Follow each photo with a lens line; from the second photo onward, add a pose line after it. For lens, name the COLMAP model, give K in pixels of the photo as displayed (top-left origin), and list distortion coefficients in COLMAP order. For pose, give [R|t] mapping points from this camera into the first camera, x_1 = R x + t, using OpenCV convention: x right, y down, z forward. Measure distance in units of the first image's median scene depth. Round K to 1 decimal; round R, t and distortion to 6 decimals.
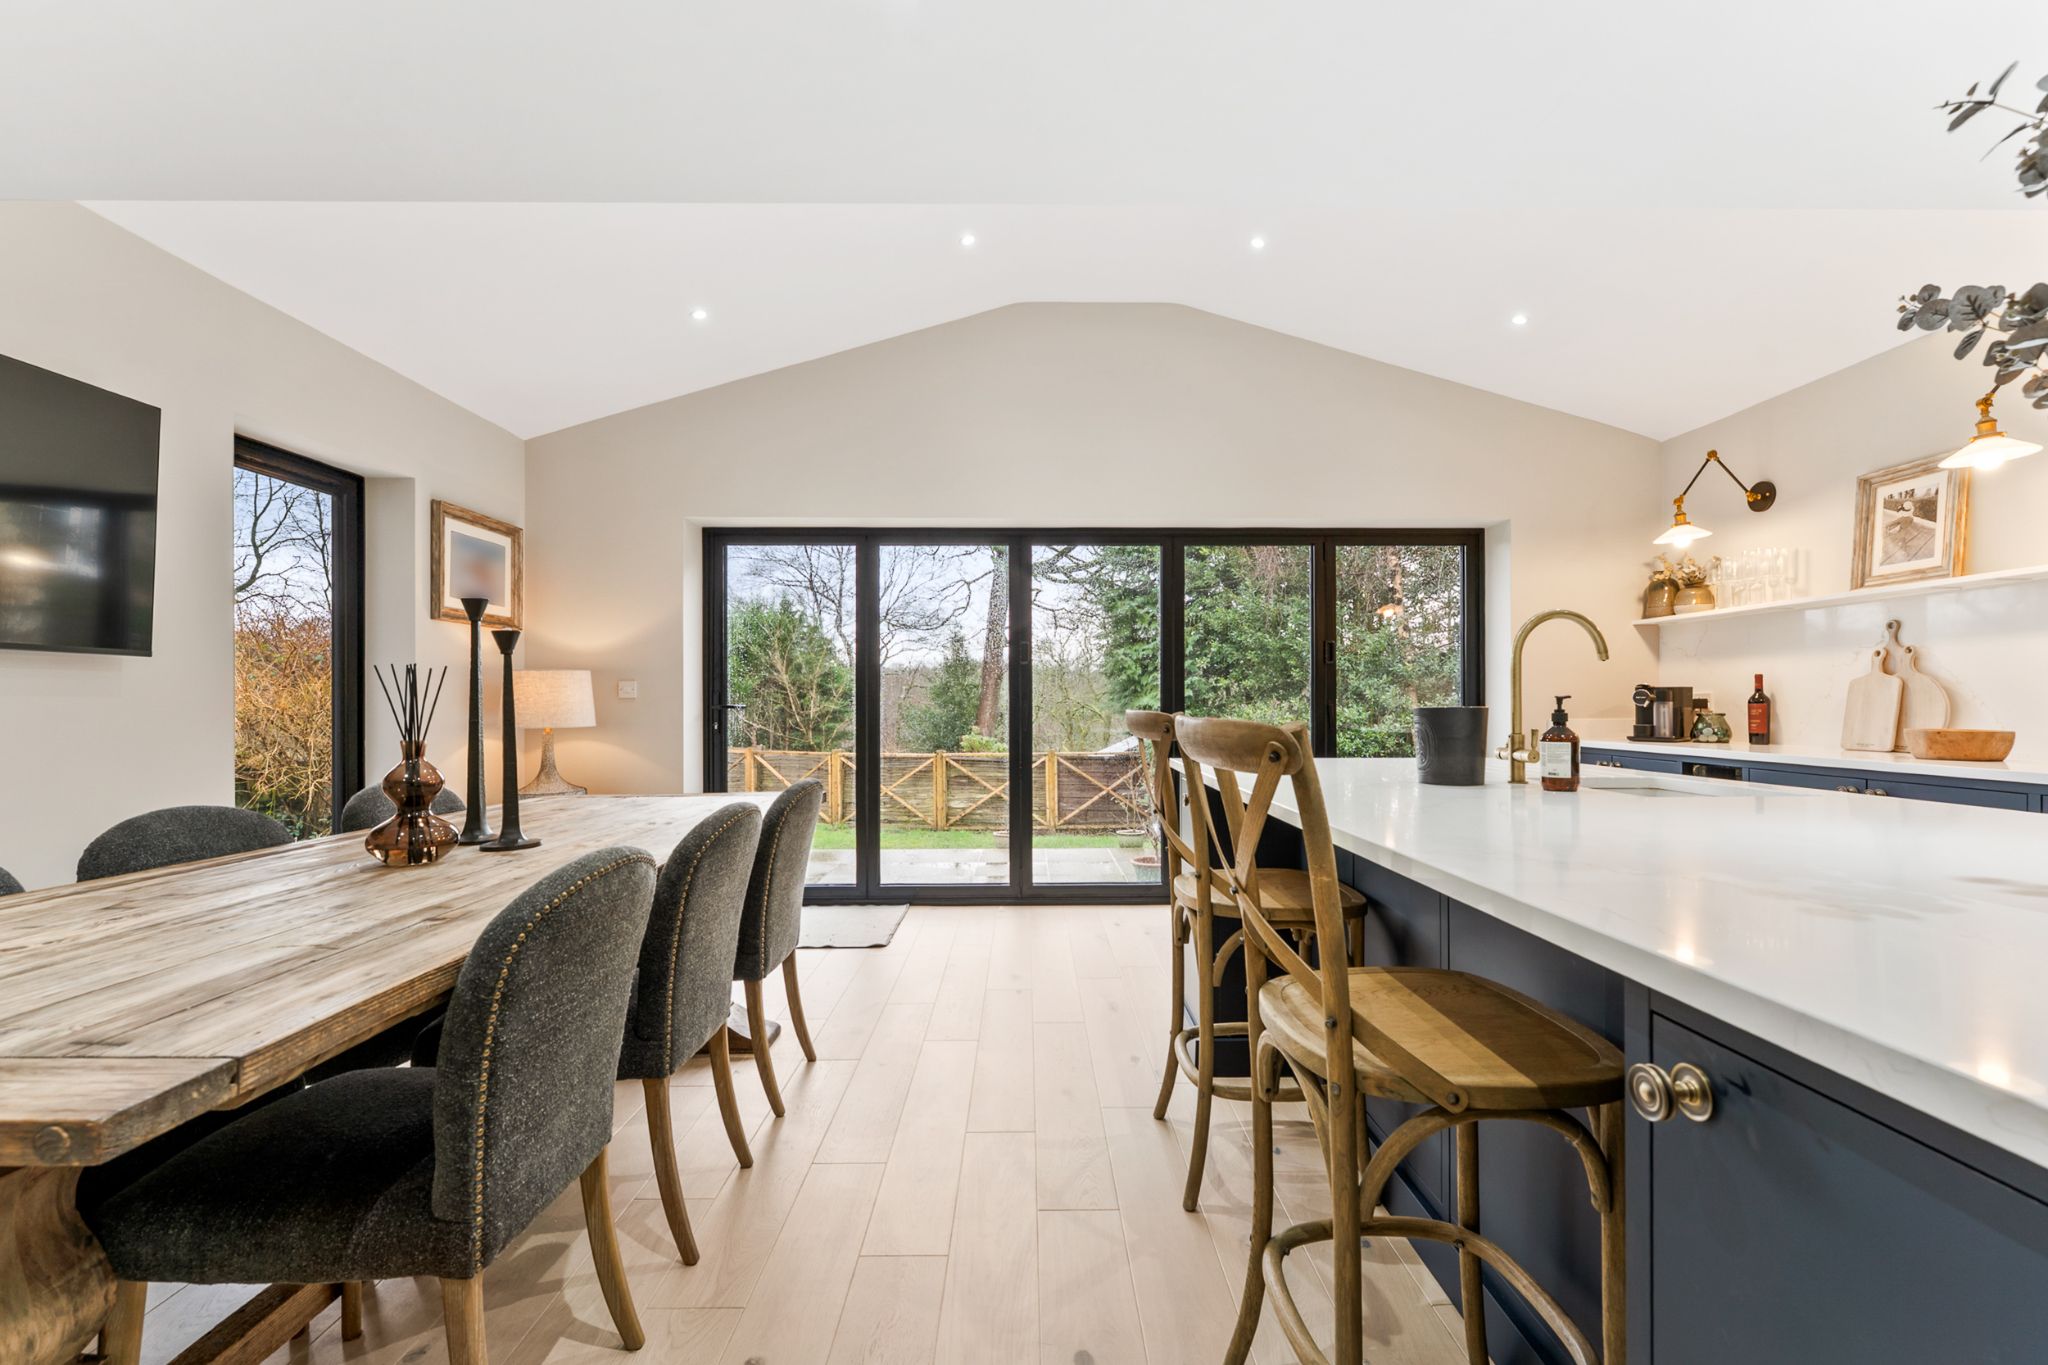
lens RADIAL K [[849.8, 0, 1038.4], [0, 849.8, 701.9], [0, 0, 1]] dist [-0.000852, -0.000338]
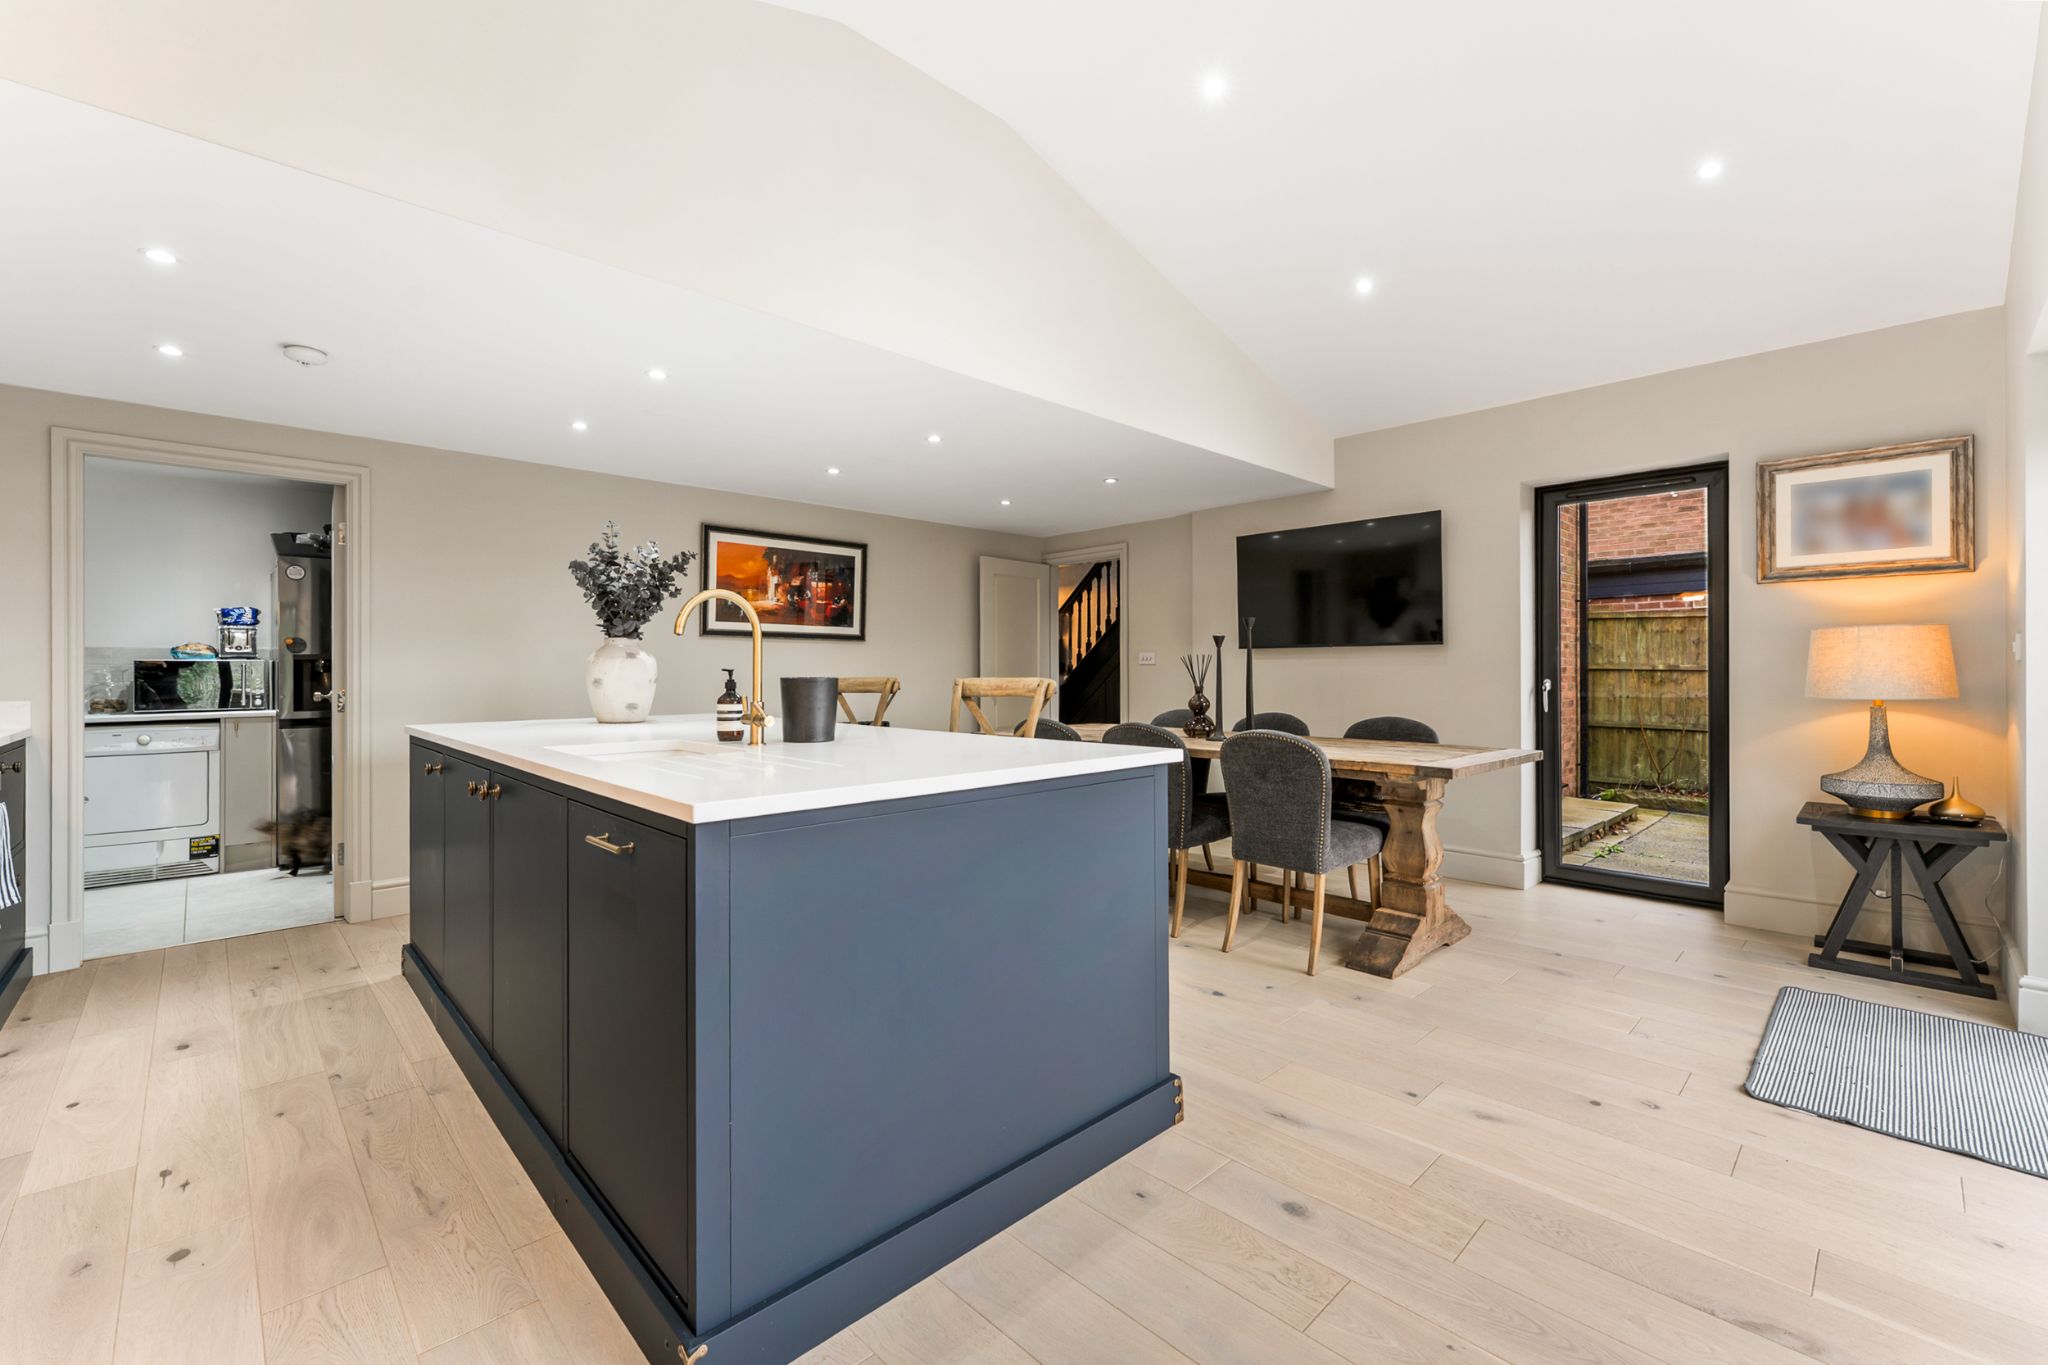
lens RADIAL K [[844.9, 0, 1026.1], [0, 844.9, 672.3], [0, 0, 1]] dist [-0.000779, -0.000486]
pose [[-0.725315, 0.006939, -0.688382, 0.610884], [0.005595, 0.999976, 0.004184, -0.002574], [0.688395, -0.000817, -0.725336, 1.153219]]
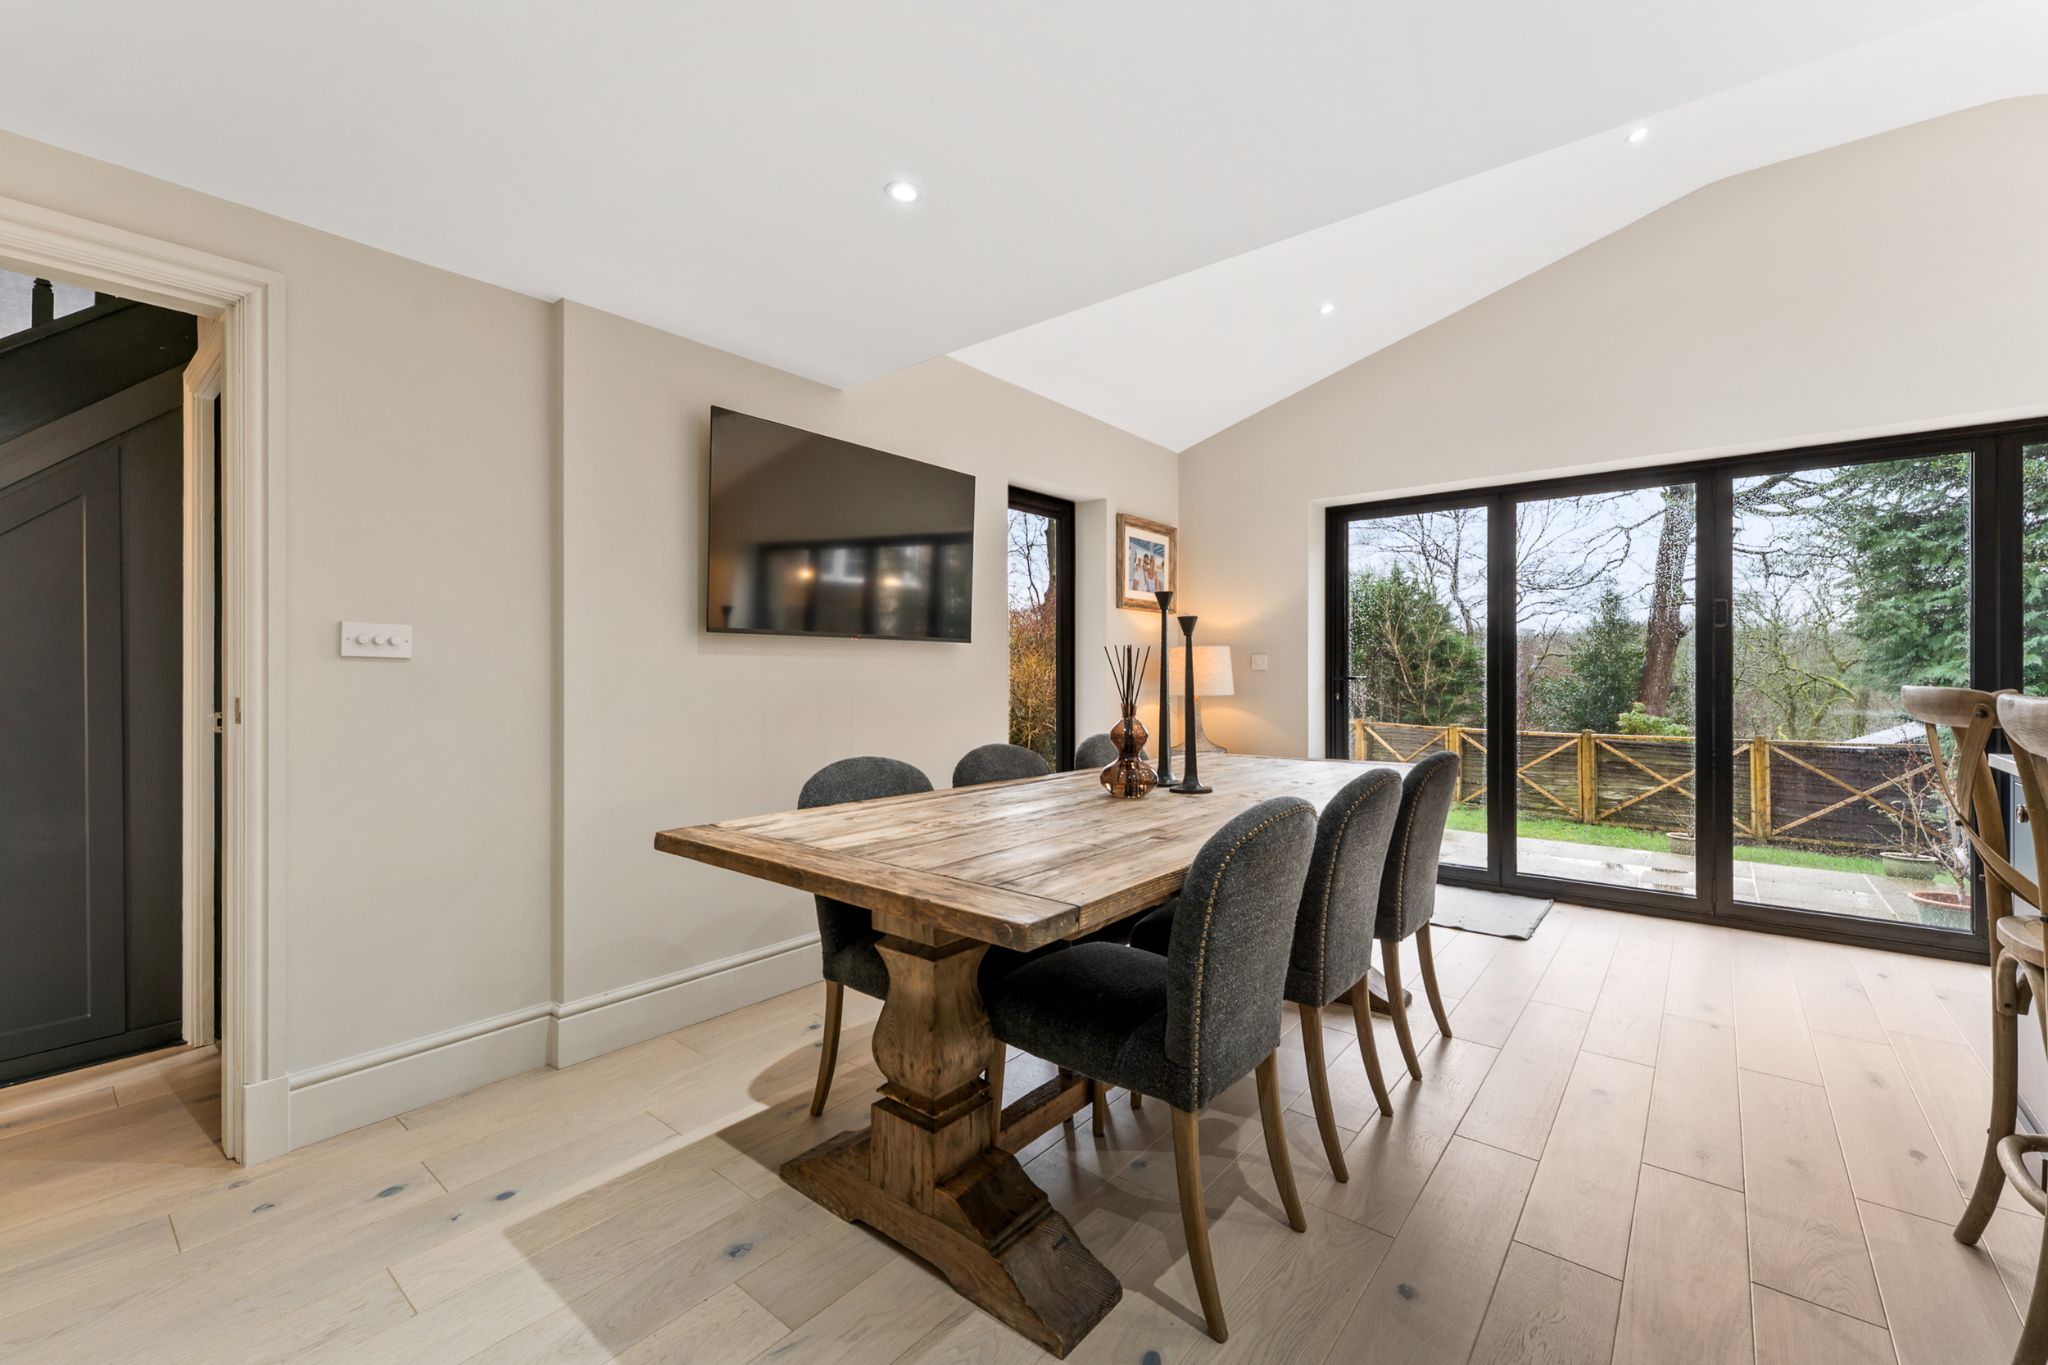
lens RADIAL K [[844.9, 0, 1026.1], [0, 844.9, 672.3], [0, 0, 1]] dist [-0.000779, -0.000486]
pose [[0.765227, 0.001175, -0.643760, -0.006940], [-0.001506, 0.999999, 0.000036, -0.000962], [0.643759, 0.000942, 0.765228, -0.051309]]
